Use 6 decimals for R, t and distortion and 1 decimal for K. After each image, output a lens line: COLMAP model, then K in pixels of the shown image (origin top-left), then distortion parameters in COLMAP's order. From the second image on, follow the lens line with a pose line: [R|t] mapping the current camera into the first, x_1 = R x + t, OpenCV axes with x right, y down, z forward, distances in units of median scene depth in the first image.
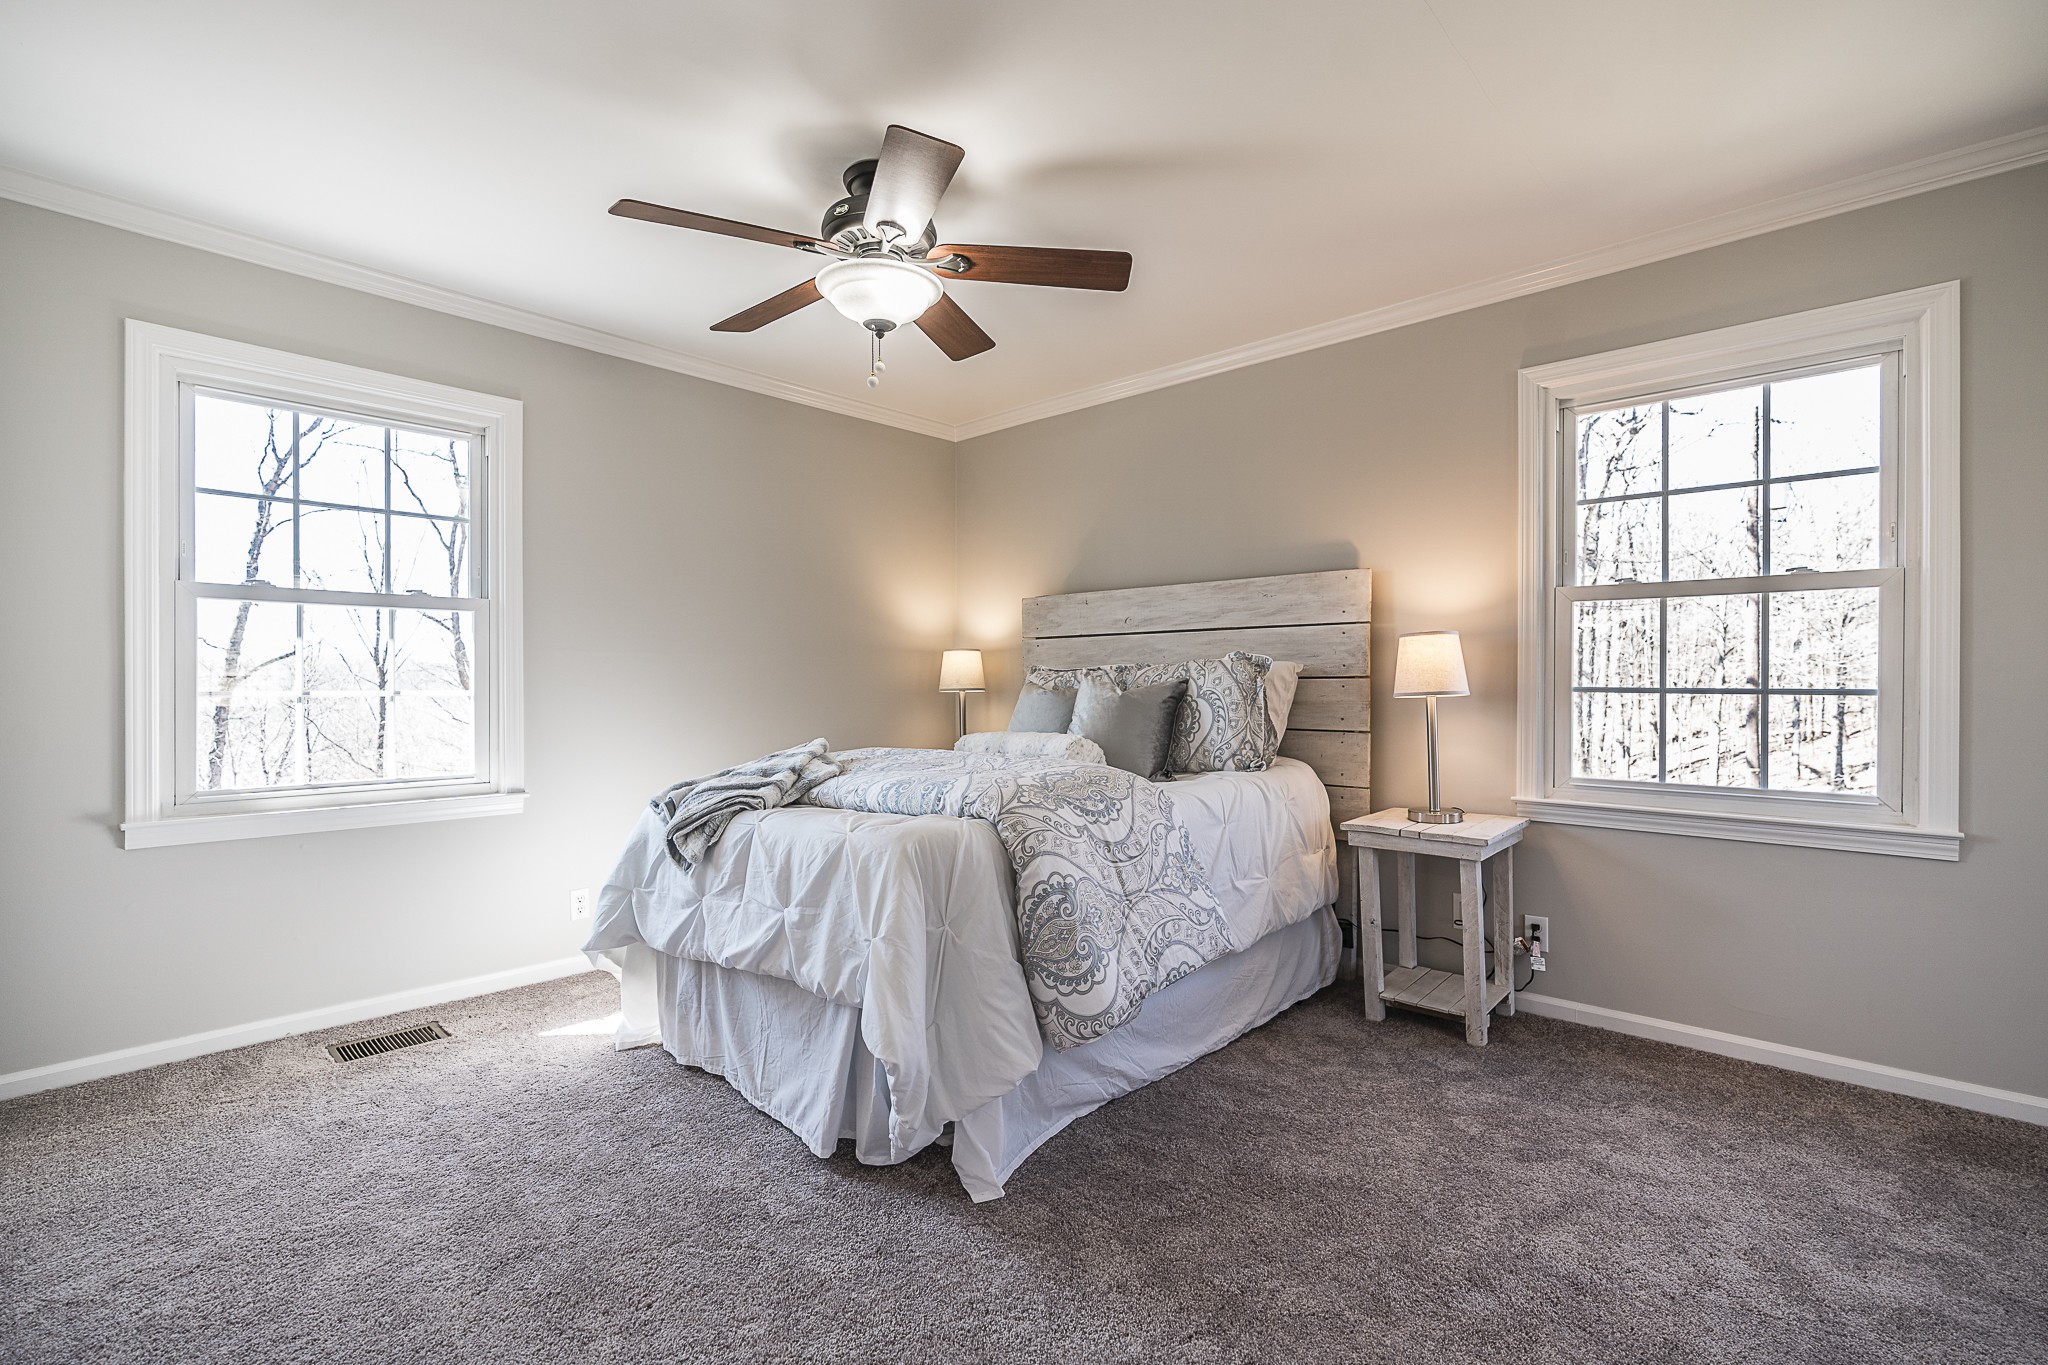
lens RADIAL K [[929.1, 0, 1022.6], [0, 929.1, 689.0], [0, 0, 1]] dist [-0.004505, 0.001198]
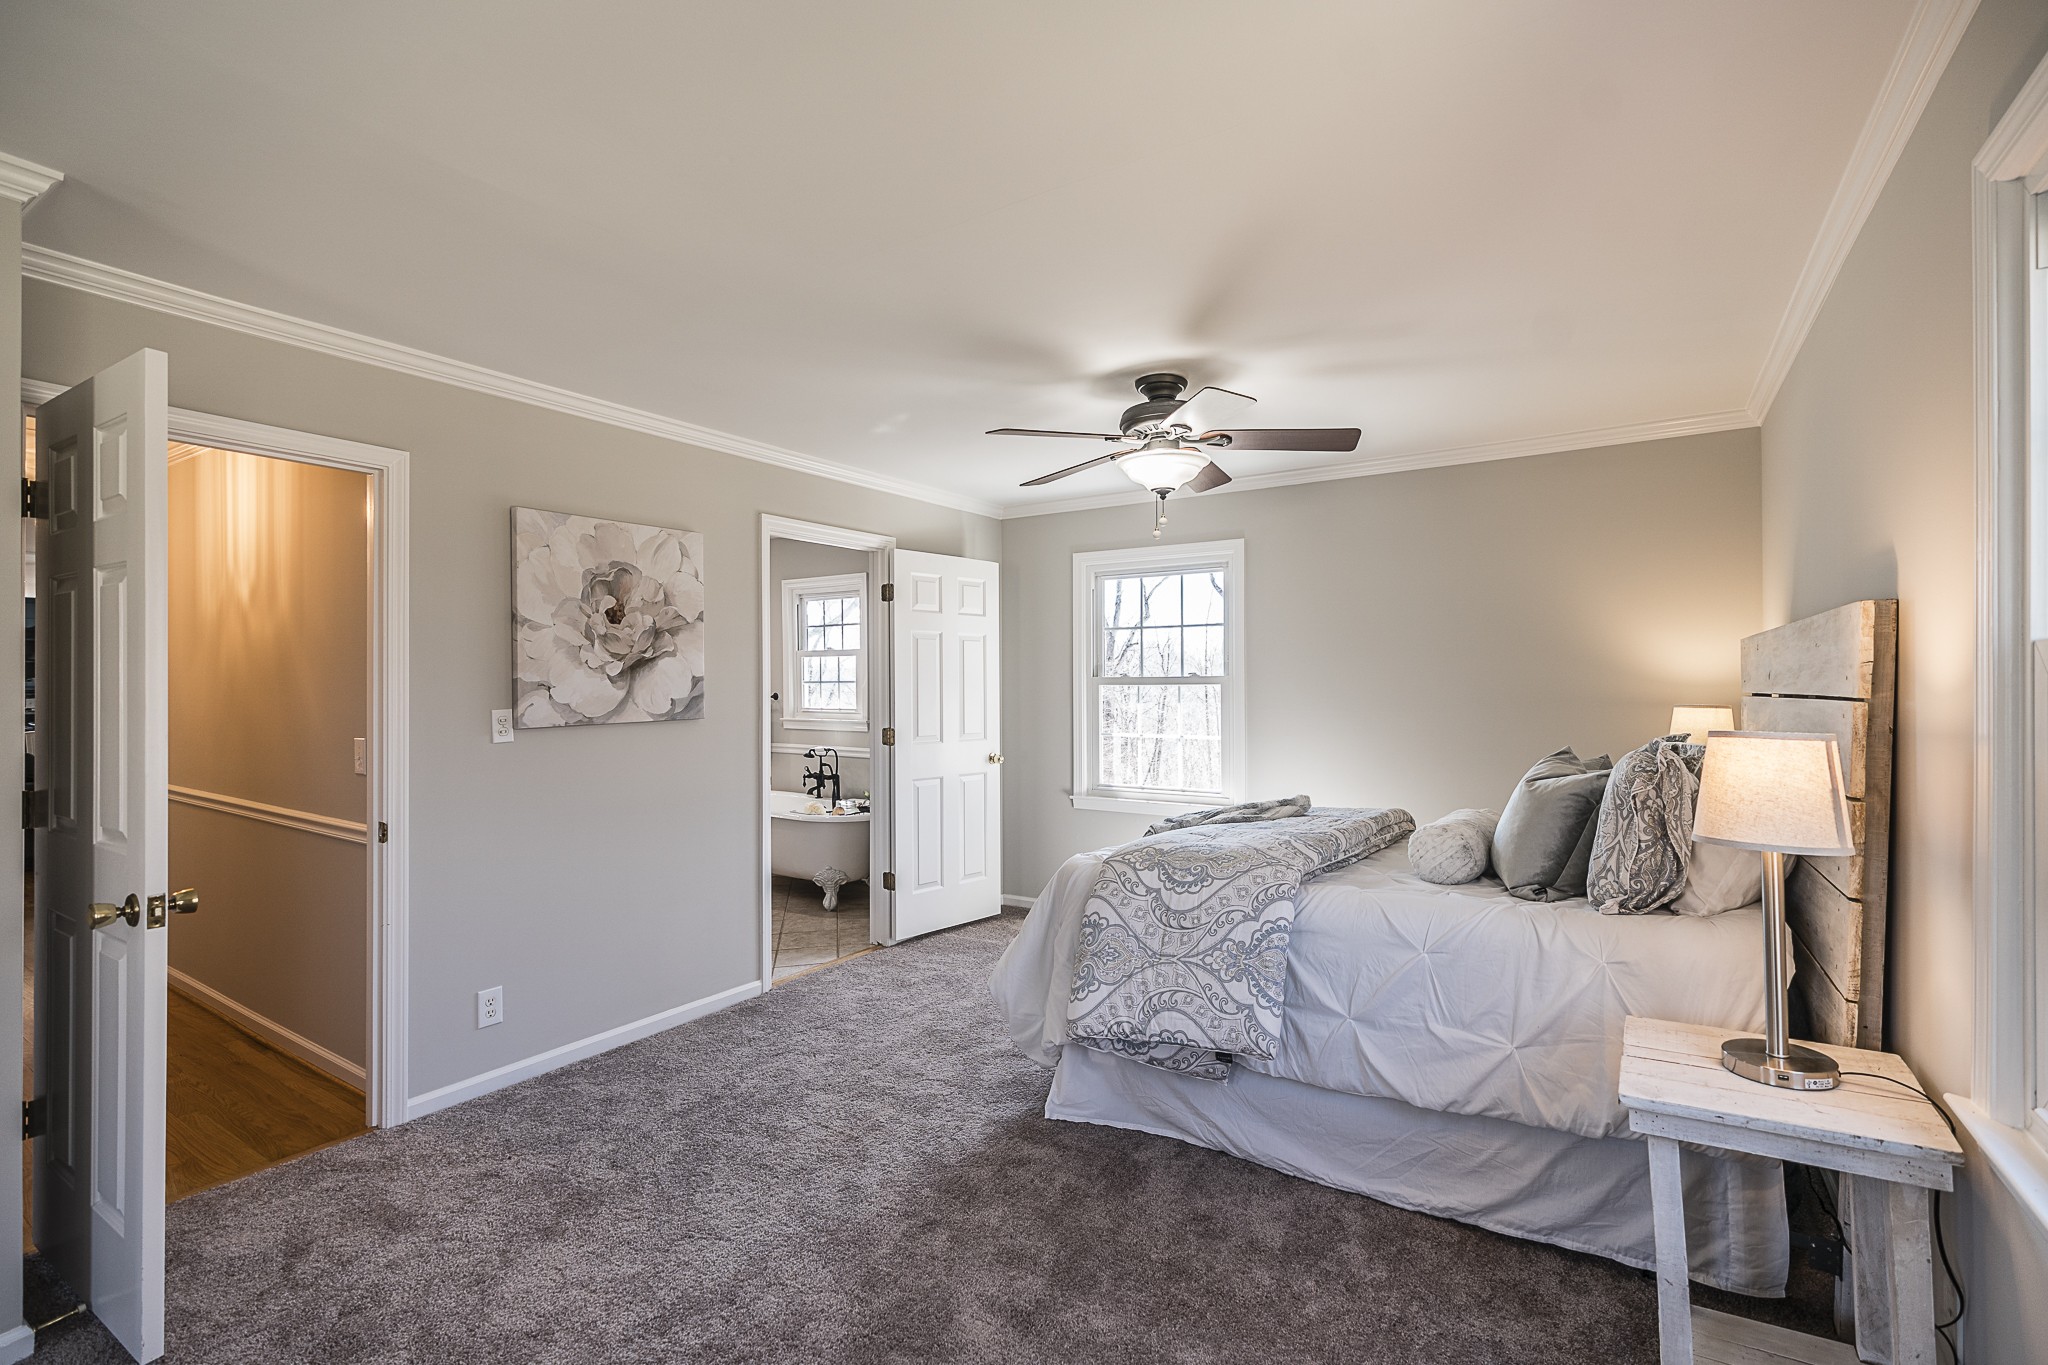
lens RADIAL K [[929.1, 0, 1021.0], [0, 929.1, 673.1], [0, 0, 1]] dist [-0.004505, 0.001198]
pose [[0.165318, -0.012791, -0.986157, 1.140764], [-0.003260, 0.999903, -0.013516, -0.108307], [0.986235, 0.005449, 0.165260, 0.575880]]
